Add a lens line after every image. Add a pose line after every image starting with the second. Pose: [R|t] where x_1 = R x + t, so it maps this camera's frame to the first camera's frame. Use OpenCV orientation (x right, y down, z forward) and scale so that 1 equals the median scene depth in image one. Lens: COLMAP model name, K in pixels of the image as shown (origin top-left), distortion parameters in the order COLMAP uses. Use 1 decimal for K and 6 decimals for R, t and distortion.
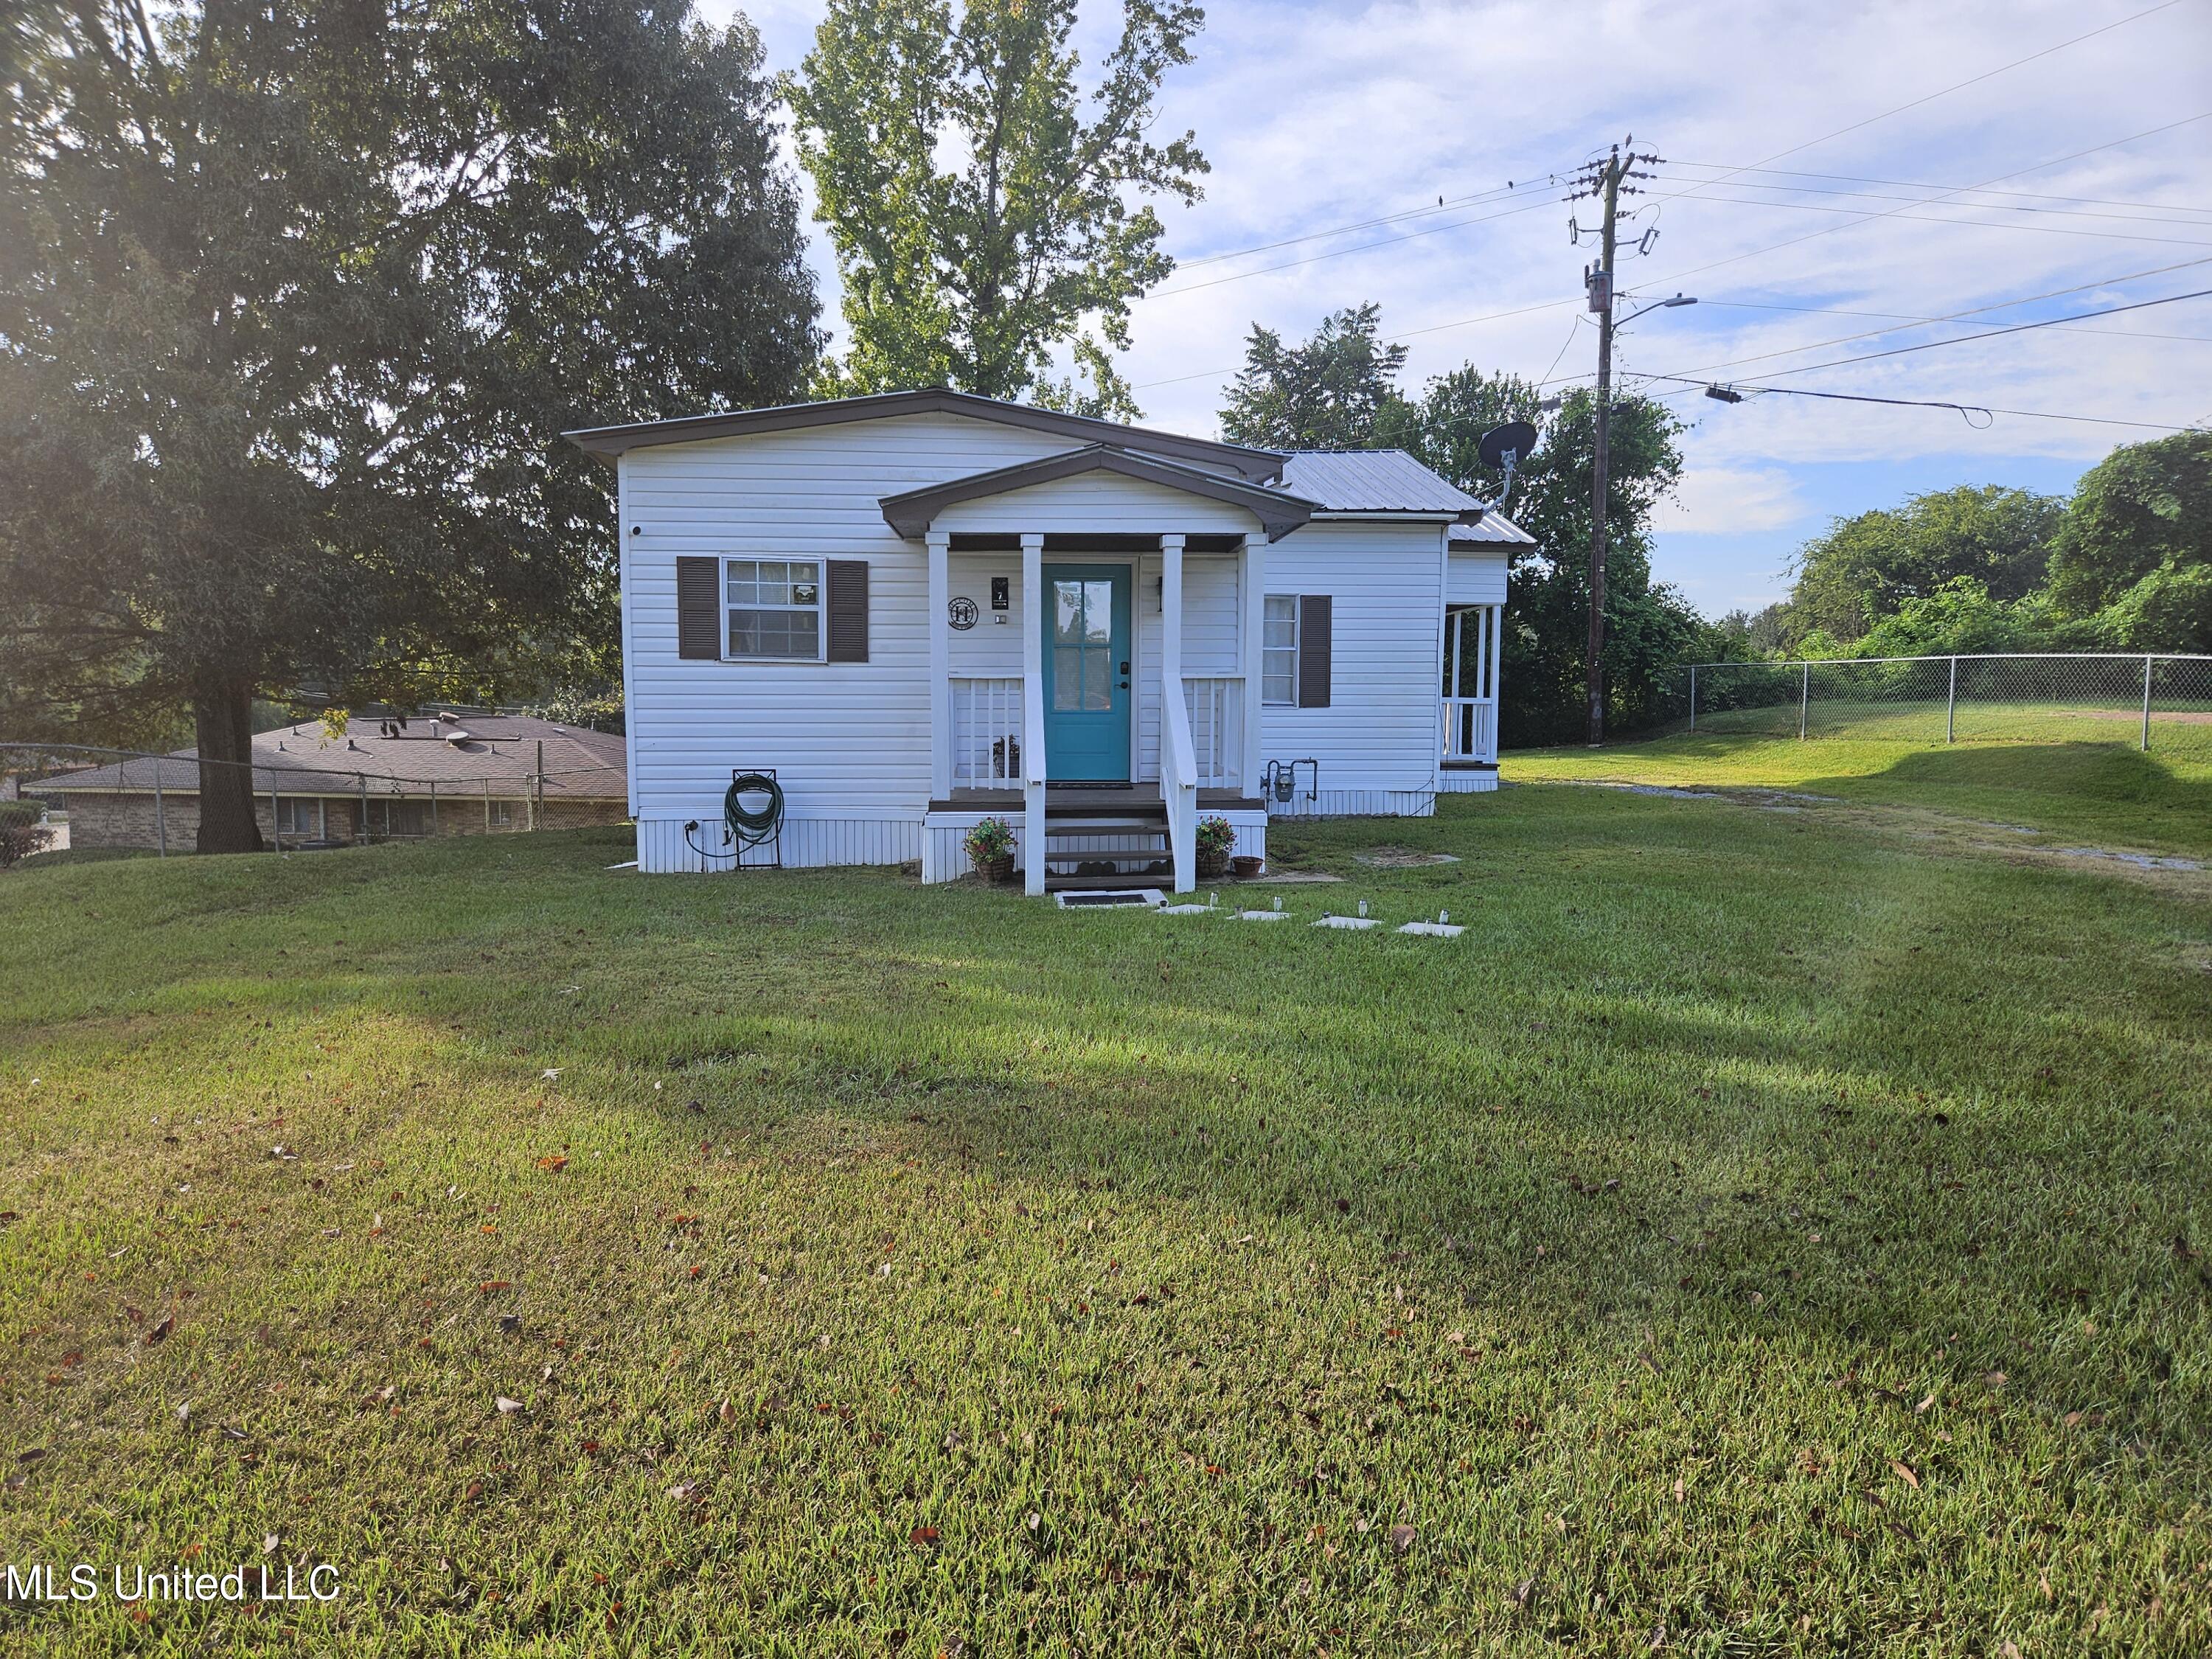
lens RADIAL K [[1503.5, 0, 1106.0], [0, 1503.5, 829.5], [0, 0, 1]] dist [0.070639, -0.066720]
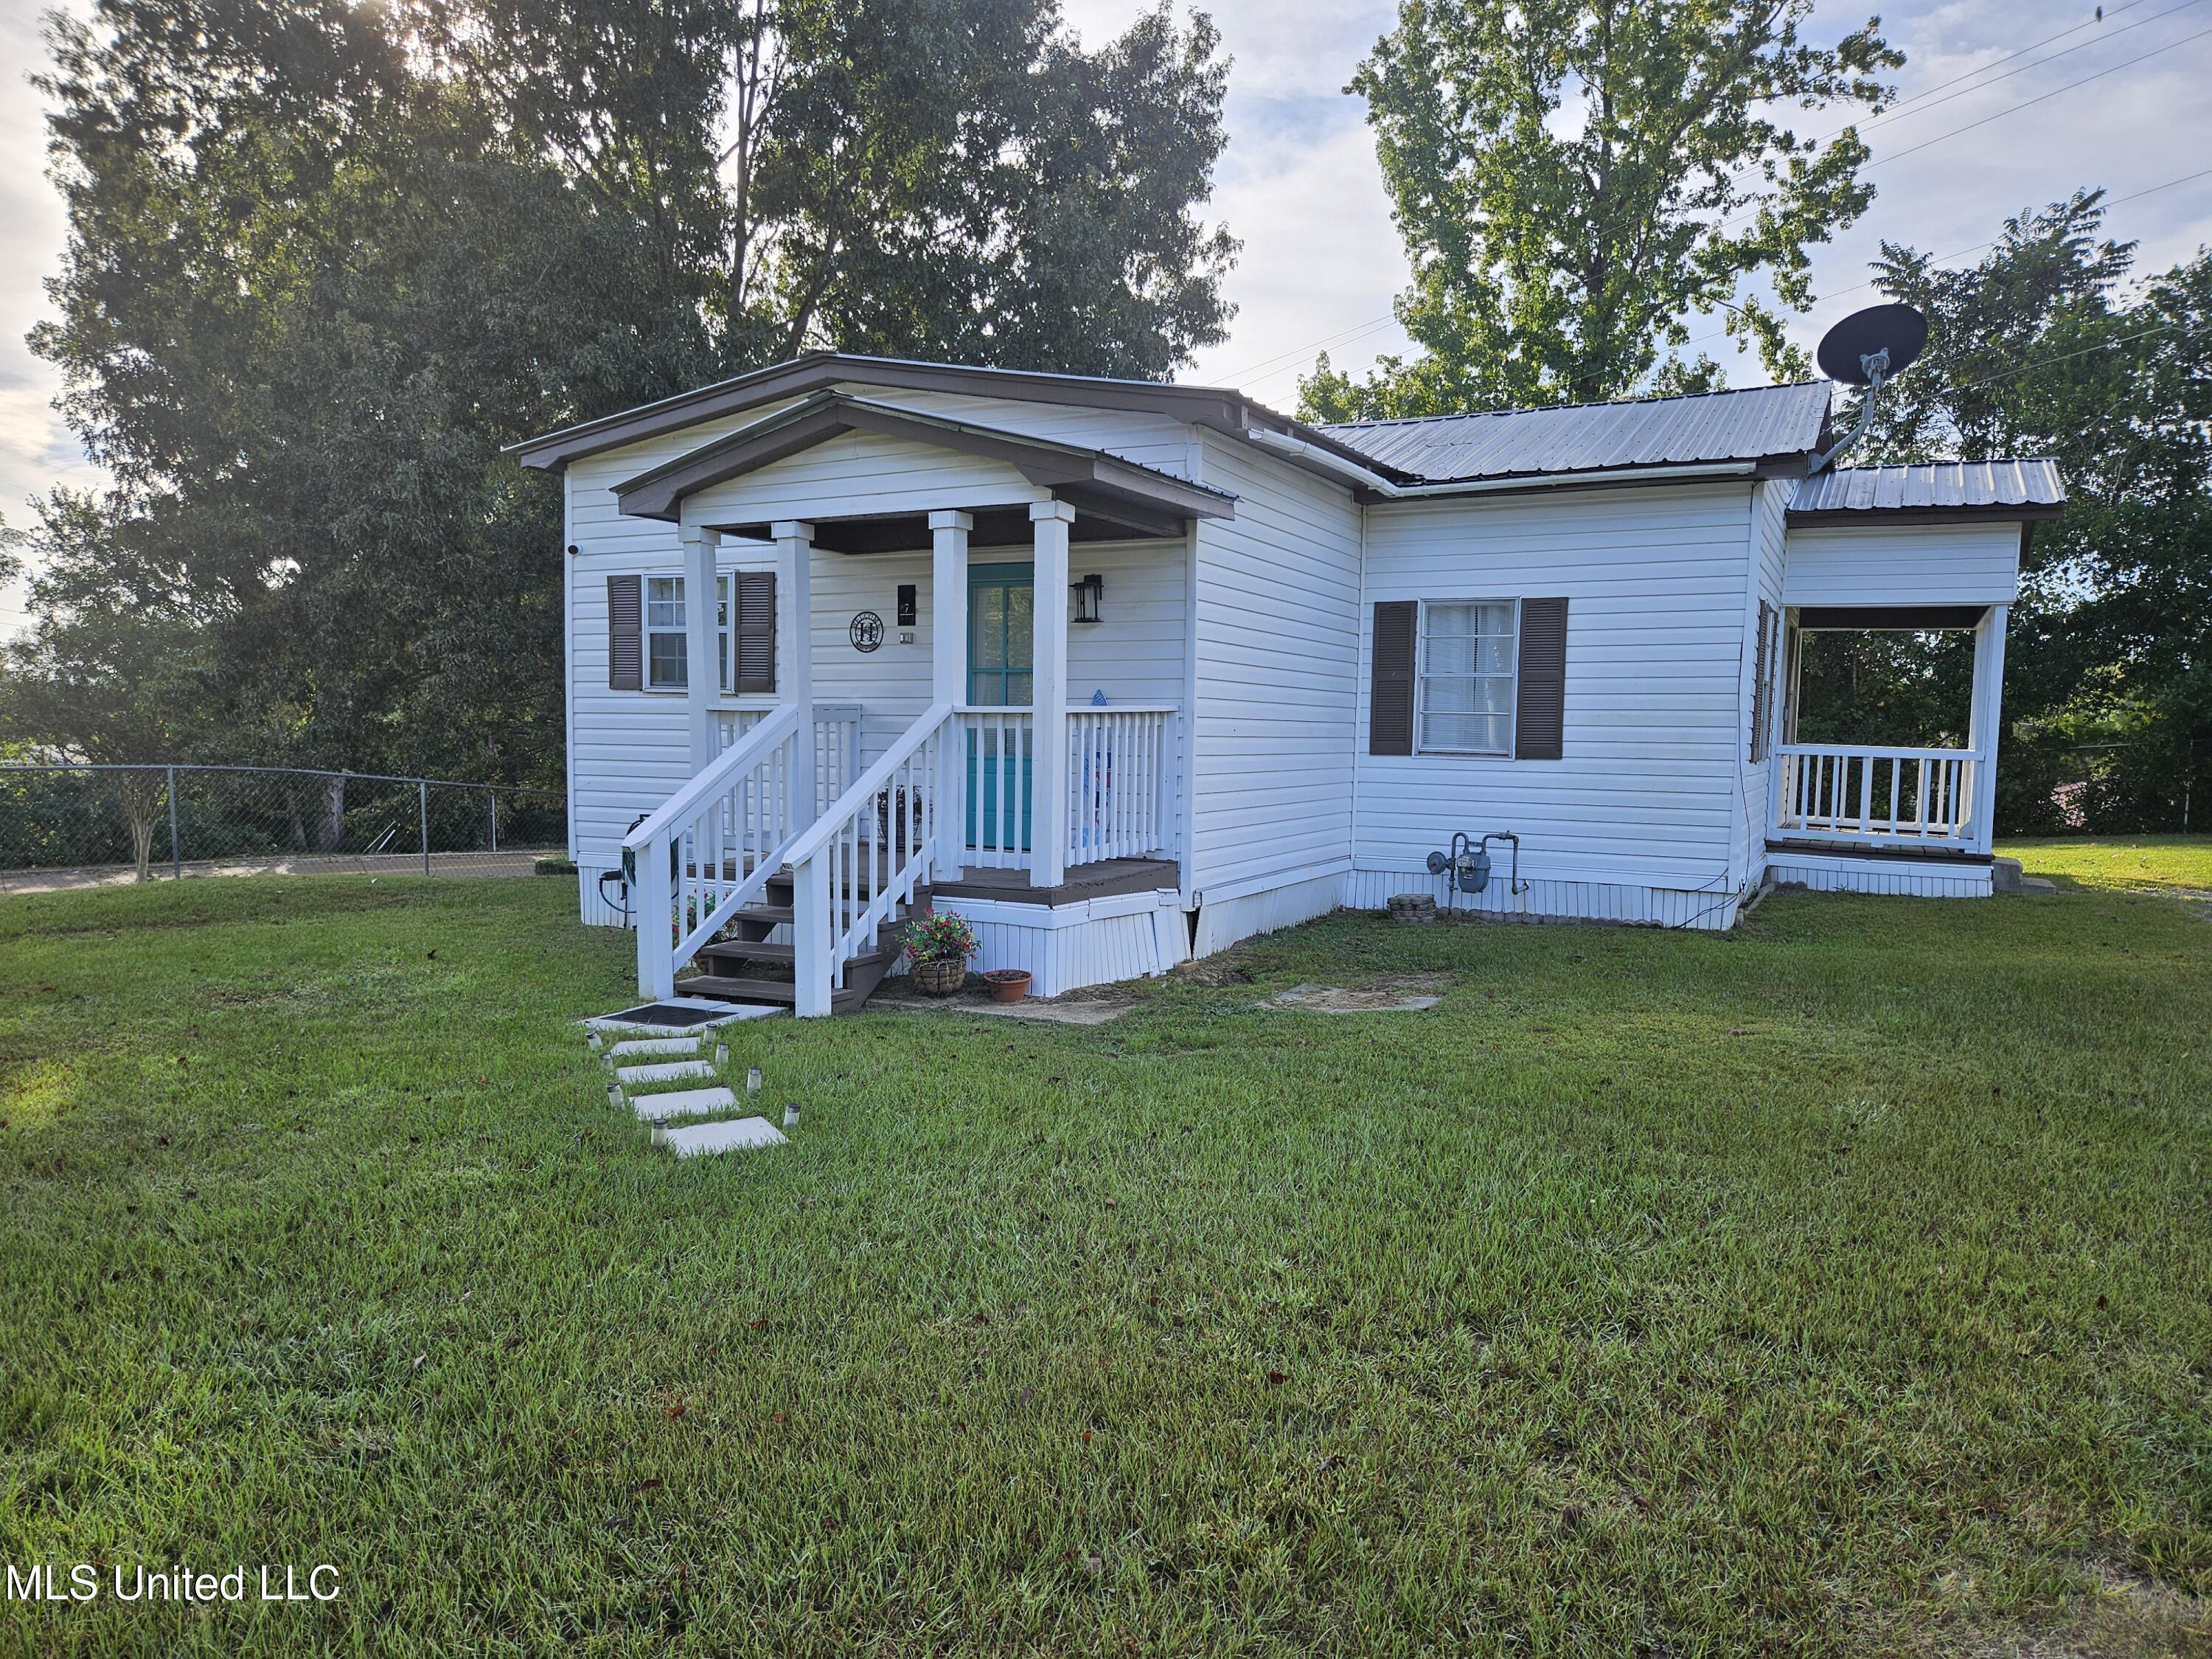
lens RADIAL K [[1503.5, 0, 1106.0], [0, 1503.5, 829.5], [0, 0, 1]] dist [0.070639, -0.066720]
pose [[0.837475, 0.045596, -0.544571, 0.172067], [-0.061544, 0.998043, -0.011081, -0.014161], [0.543000, 0.042795, 0.838642, 0.152720]]
